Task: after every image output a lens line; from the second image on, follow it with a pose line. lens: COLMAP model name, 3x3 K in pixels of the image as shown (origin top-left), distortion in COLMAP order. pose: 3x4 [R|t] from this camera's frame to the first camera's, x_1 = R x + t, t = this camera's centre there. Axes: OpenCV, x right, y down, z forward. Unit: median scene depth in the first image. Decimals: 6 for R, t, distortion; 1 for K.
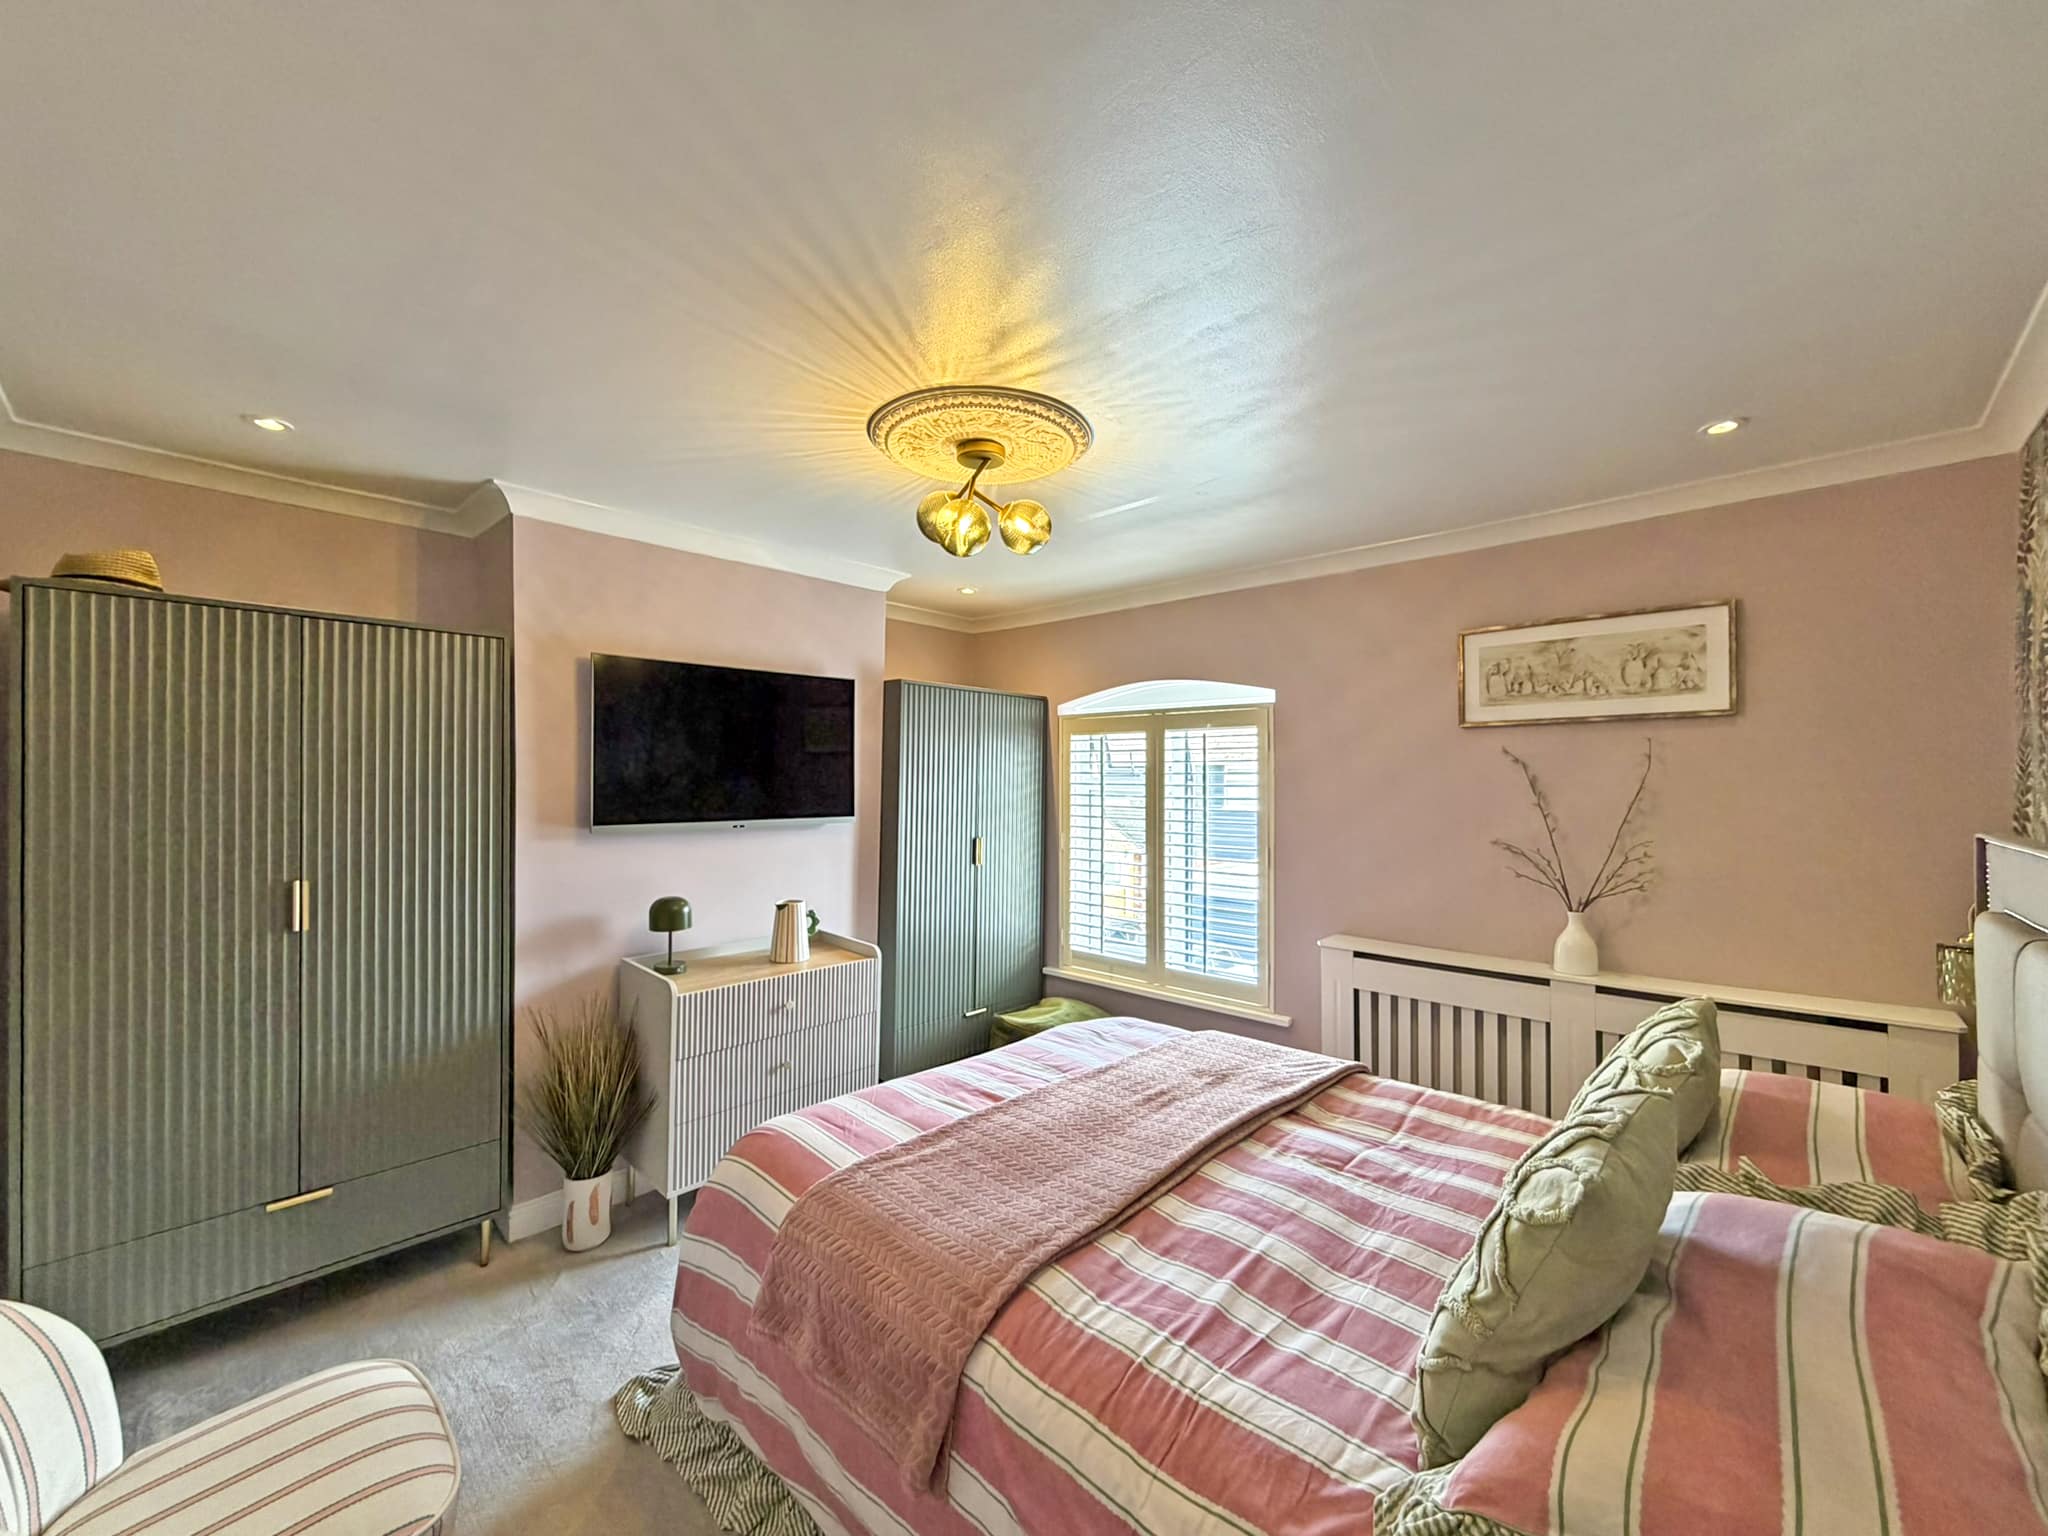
lens RADIAL K [[813.7, 0, 1016.3], [0, 813.7, 772.5], [0, 0, 1]] dist [-0.000548, 0.000268]
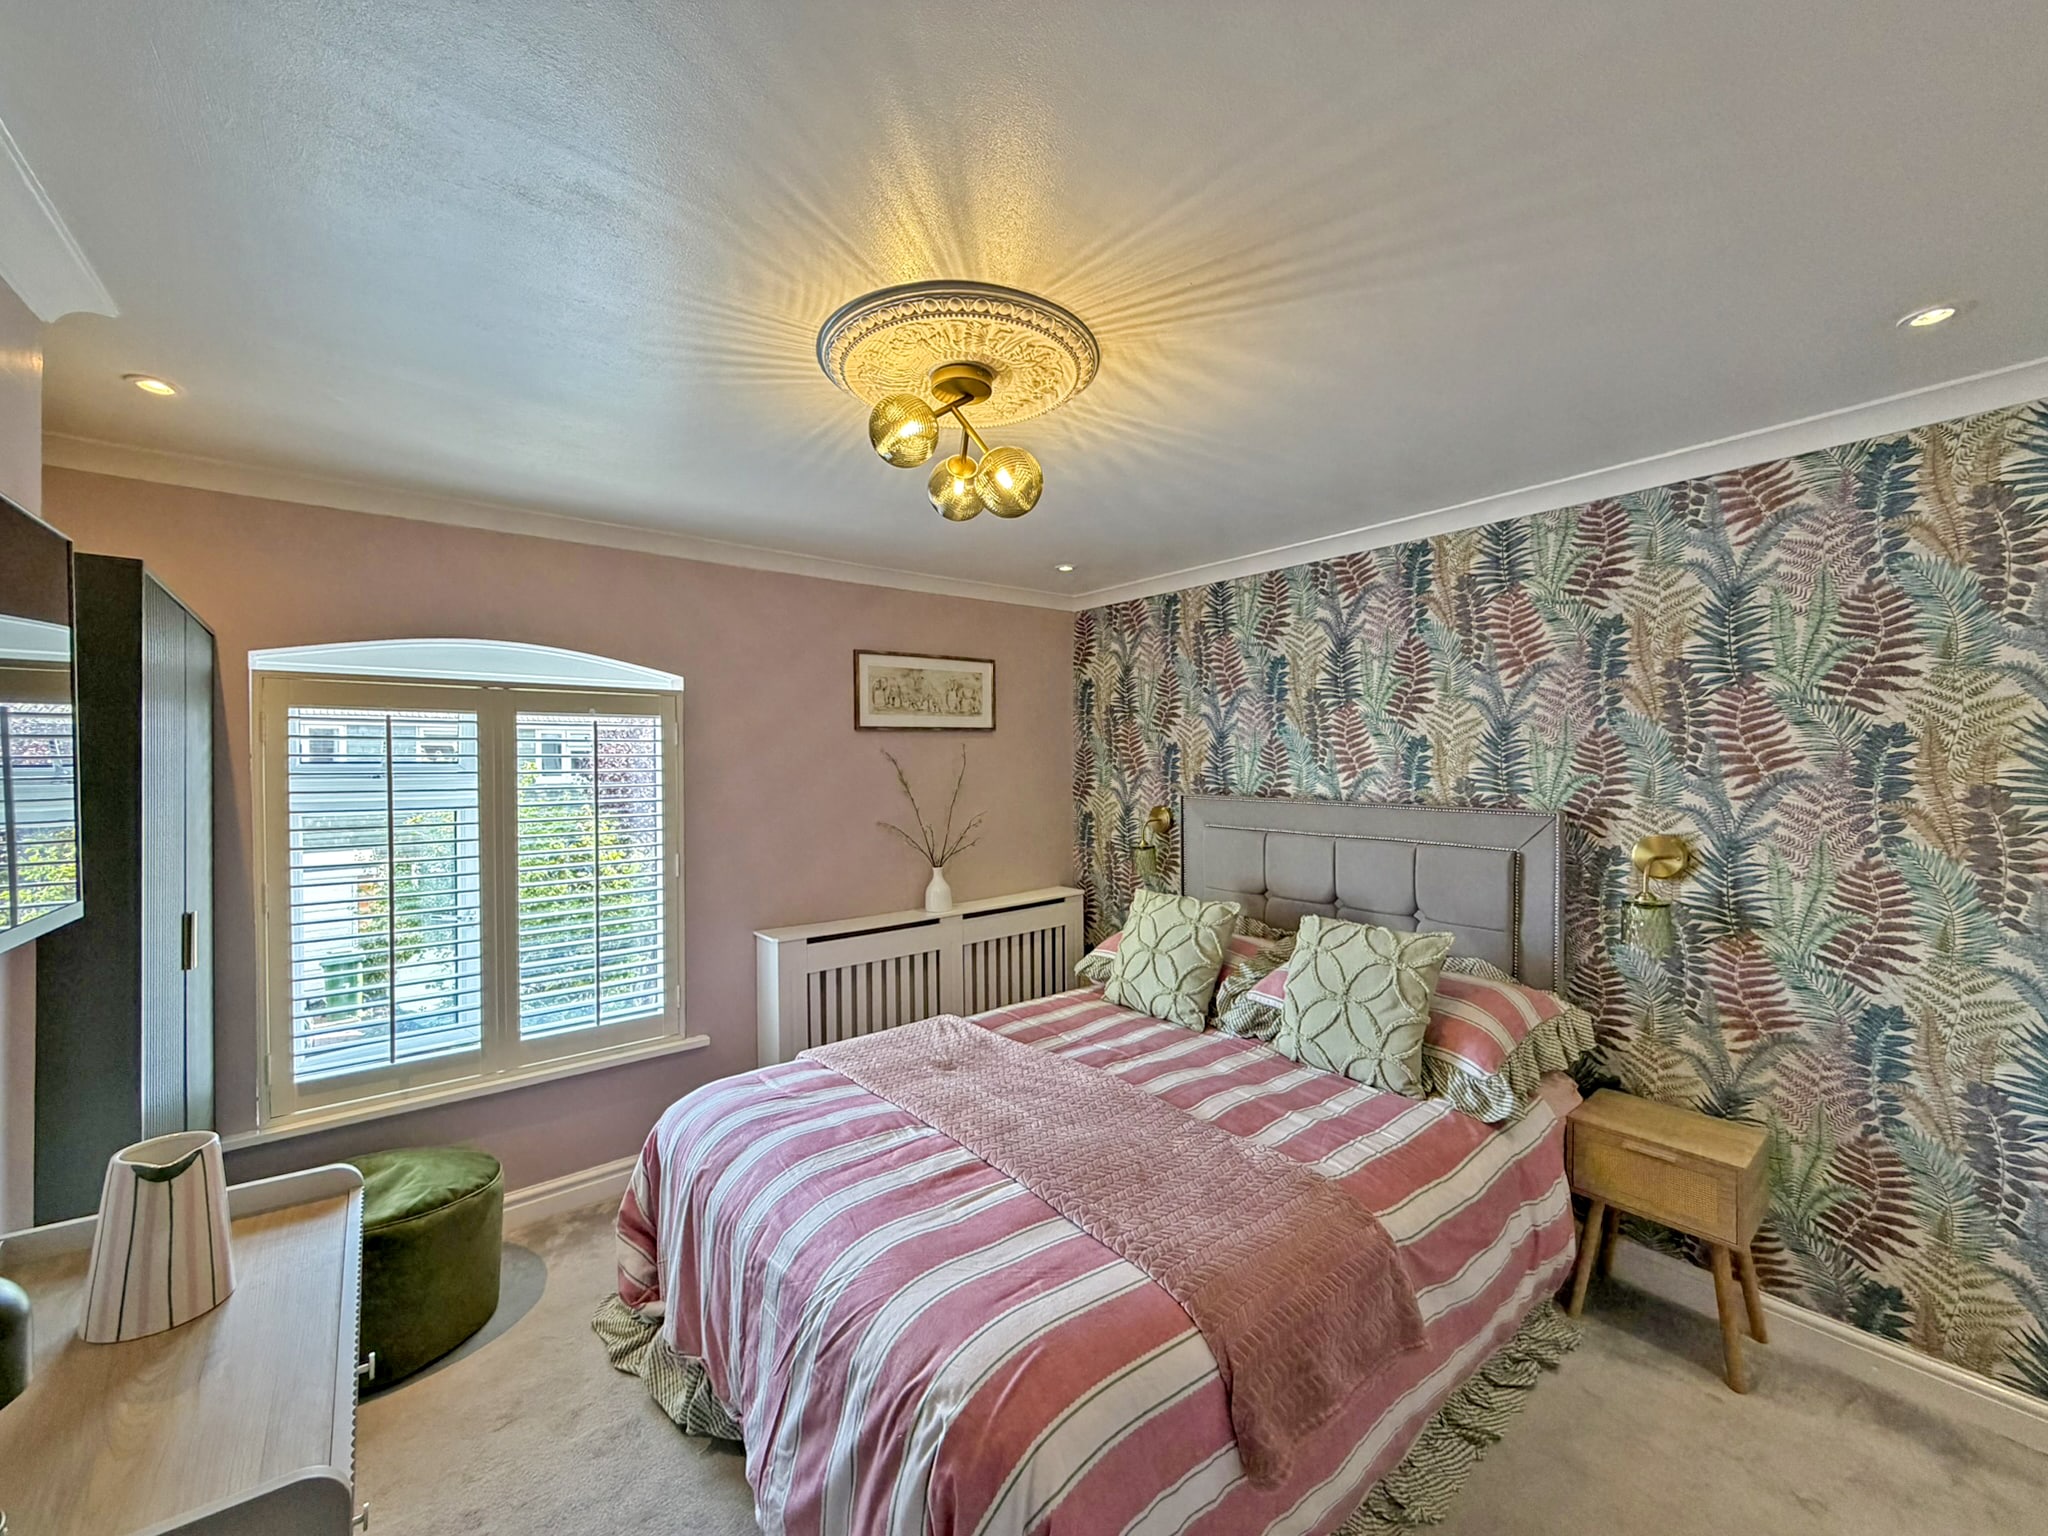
lens RADIAL K [[813.7, 0, 1015.1], [0, 813.7, 760.3], [0, 0, 1]] dist [-0.000548, 0.000268]
pose [[0.147046, -0.002431, 0.989127, -0.611576], [0.001180, 0.999997, 0.002282, -0.013763], [-0.989129, 0.000831, 0.147048, 0.603307]]
